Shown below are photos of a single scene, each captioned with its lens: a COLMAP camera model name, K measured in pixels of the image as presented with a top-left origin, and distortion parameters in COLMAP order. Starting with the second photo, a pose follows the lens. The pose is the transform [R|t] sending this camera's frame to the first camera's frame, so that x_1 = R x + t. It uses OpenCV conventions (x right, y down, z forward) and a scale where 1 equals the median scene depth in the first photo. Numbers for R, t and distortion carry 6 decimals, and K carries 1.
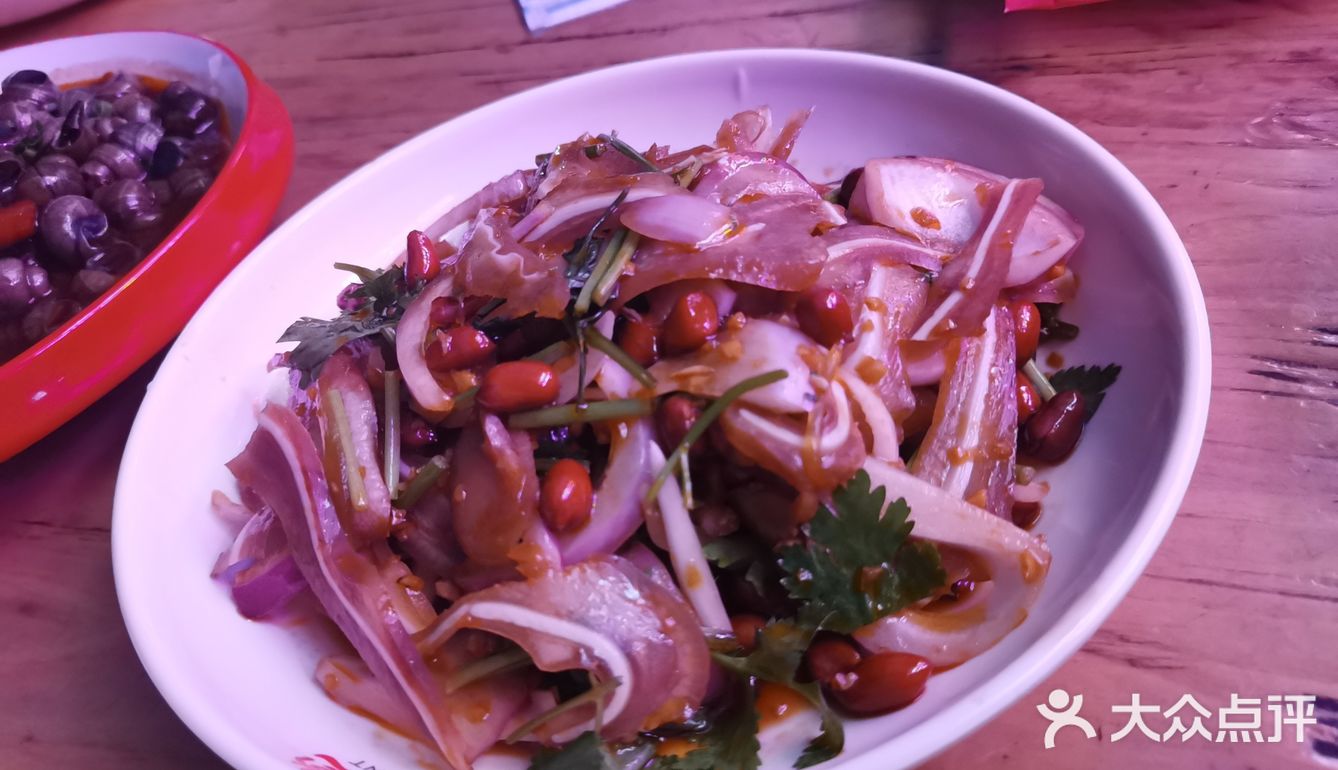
lens RADIAL K [[1020.3, 0, 668.7], [0, 1020.3, 365.7], [0, 0, 1]] dist [0.002492, -0.010256]
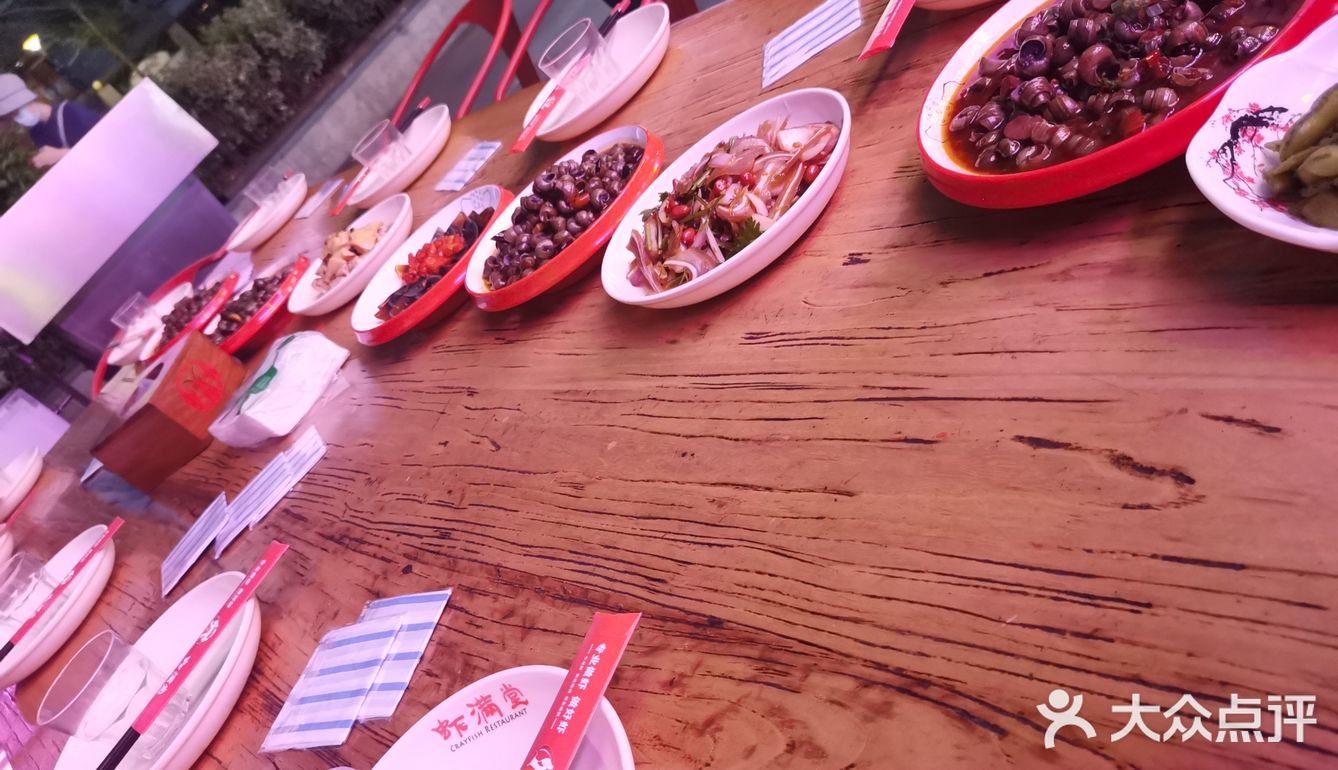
lens RADIAL K [[1020.3, 0, 668.7], [0, 1020.3, 365.7], [0, 0, 1]] dist [0.002492, -0.010256]
pose [[0.834283, -0.081391, -0.545296, 1.299934], [0.089360, 0.995928, -0.011935, 0.445308], [0.544047, -0.038770, 0.838158, -1.580285]]
